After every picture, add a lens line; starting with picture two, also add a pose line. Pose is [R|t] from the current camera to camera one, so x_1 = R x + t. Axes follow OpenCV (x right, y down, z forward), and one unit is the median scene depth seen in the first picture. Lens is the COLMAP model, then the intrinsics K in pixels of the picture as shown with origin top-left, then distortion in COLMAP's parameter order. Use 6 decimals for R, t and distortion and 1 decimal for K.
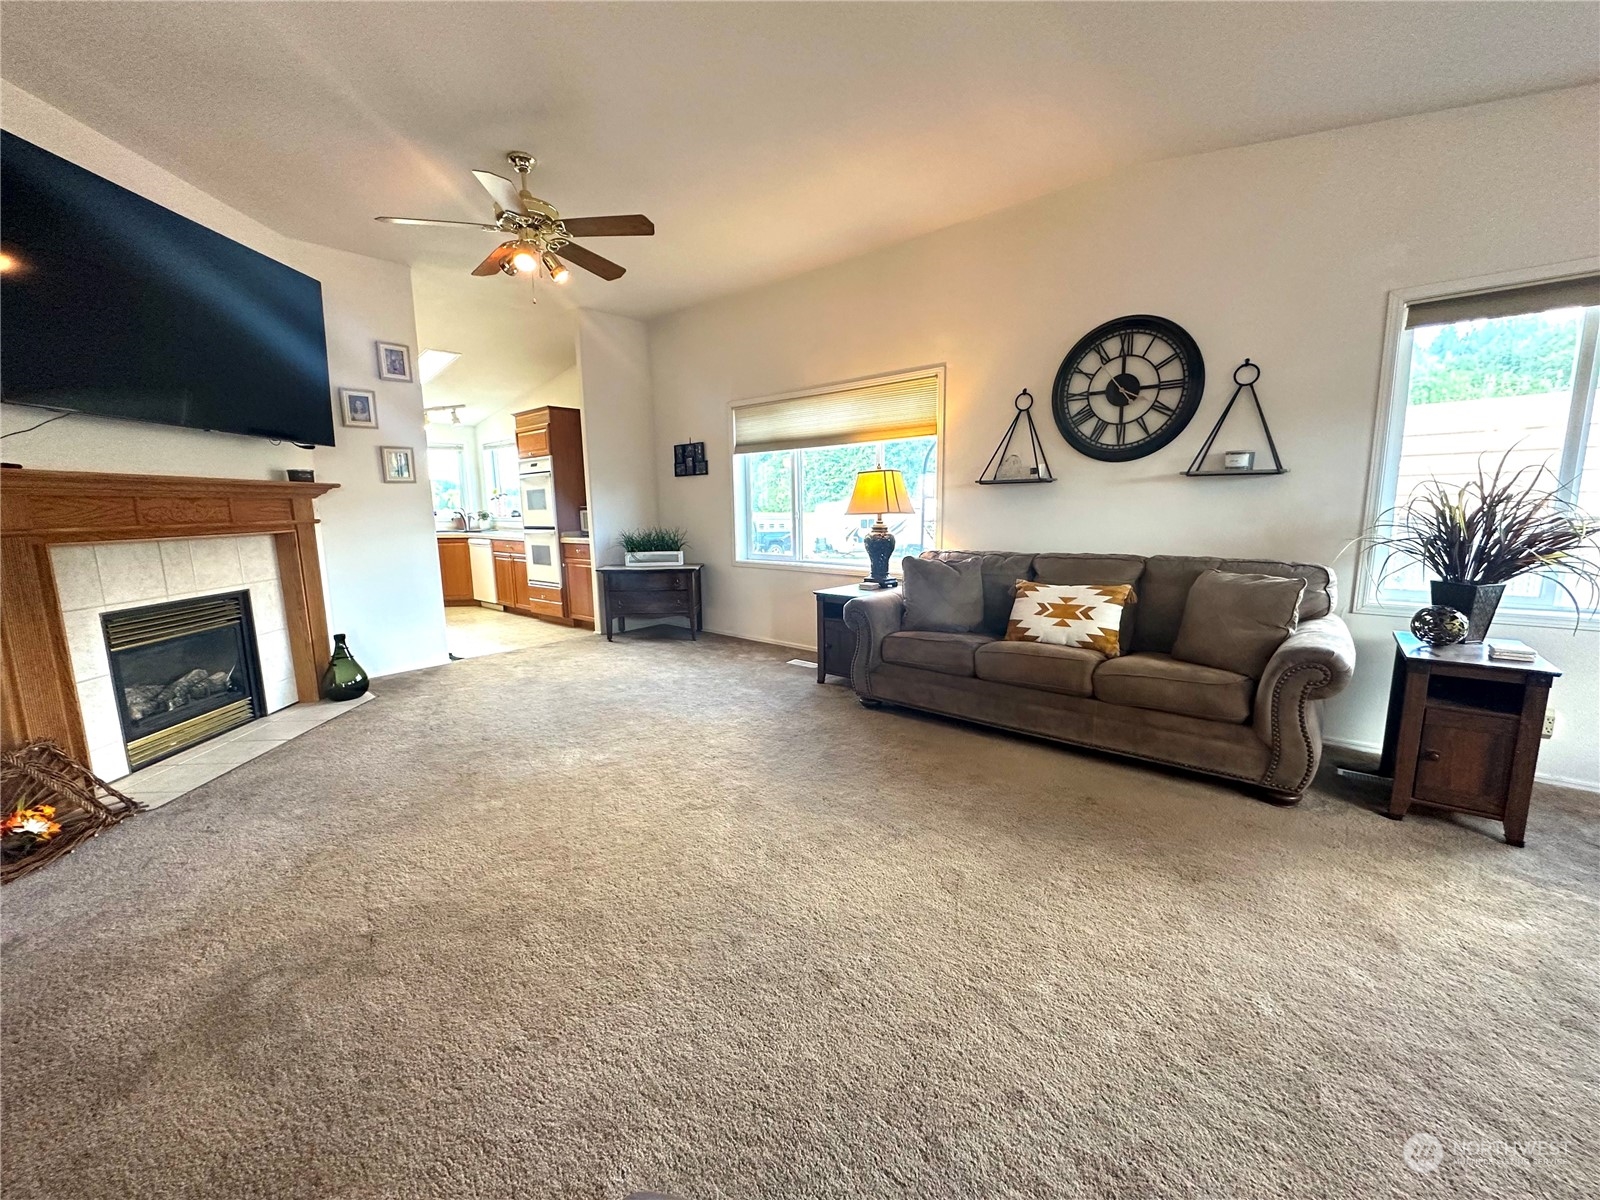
lens RADIAL K [[649.8, 0, 800.0], [0, 649.8, 600.0], [0, 0, 1]] dist [-0.000612, -0.000052]
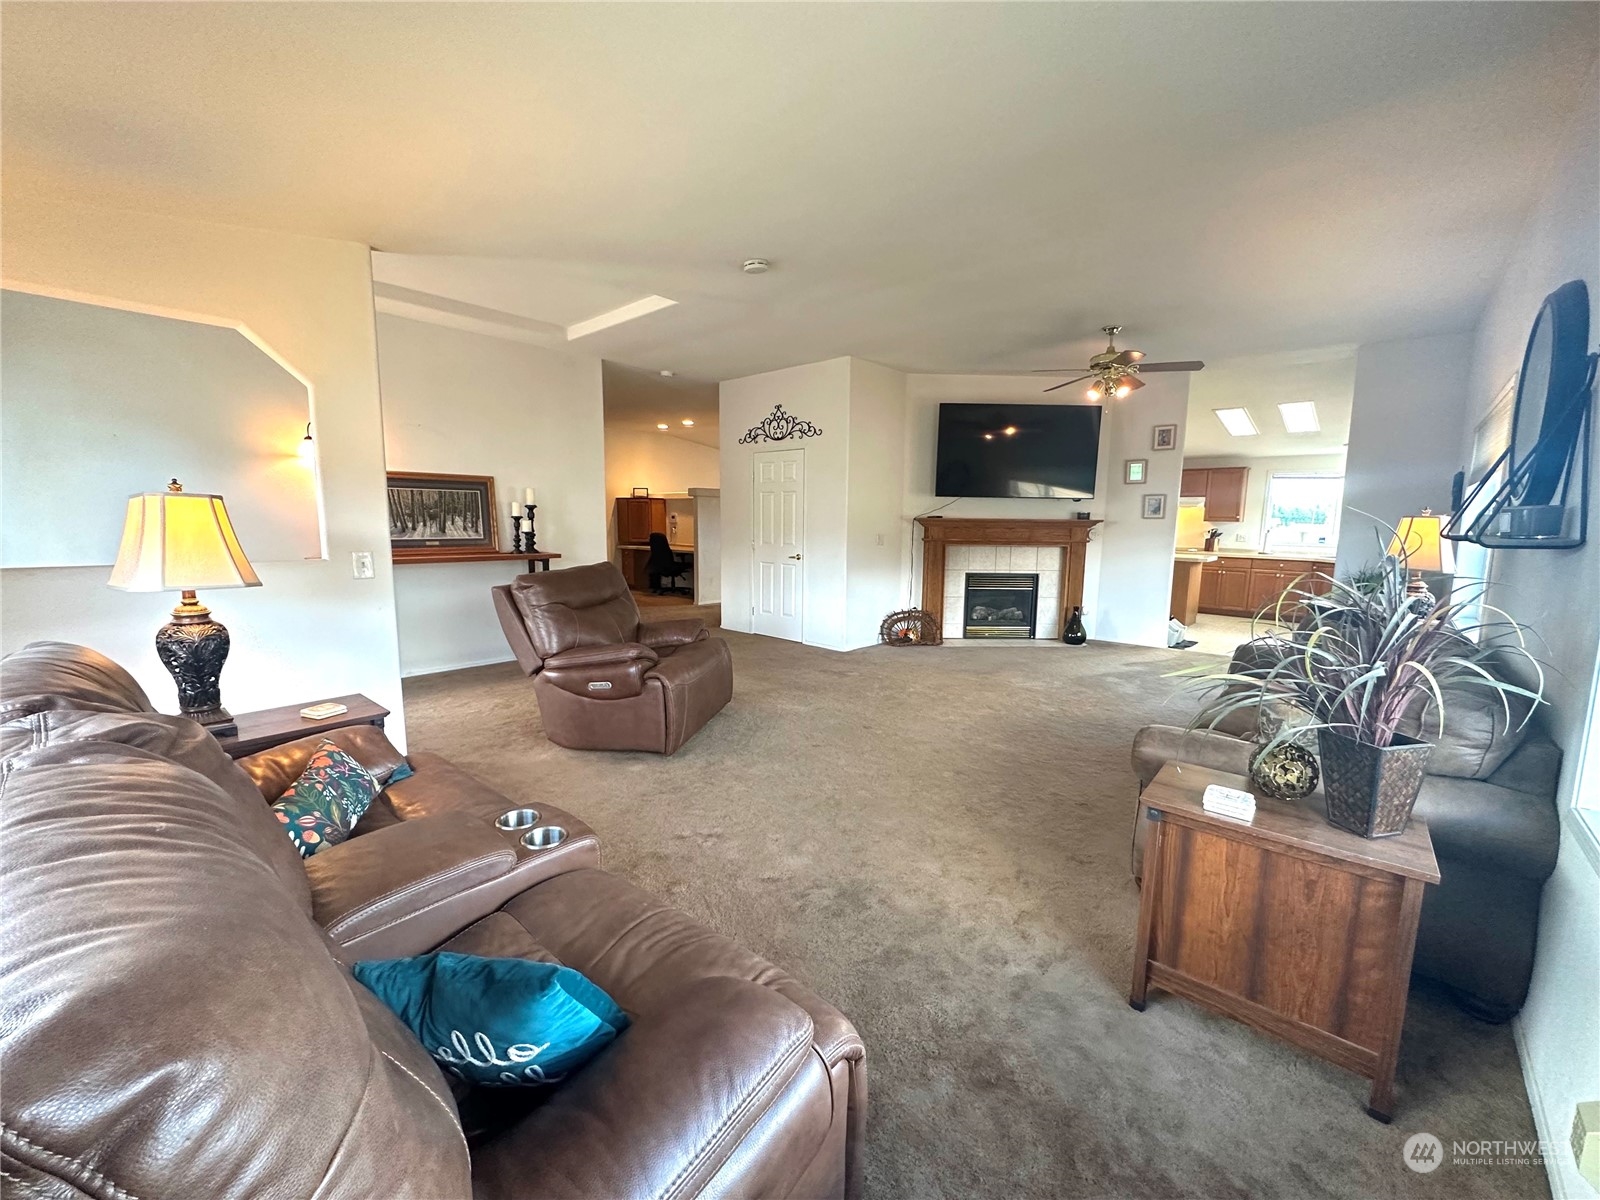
lens RADIAL K [[641.6, 0, 800.0], [0, 641.6, 600.0], [0, 0, 1]] dist [0.000004, -0.000004]
pose [[-0.024575, 0.146261, -0.988941, 1.119109], [-0.154228, 0.976842, 0.148304, -0.115711], [0.987730, 0.156167, -0.001448, 0.295301]]
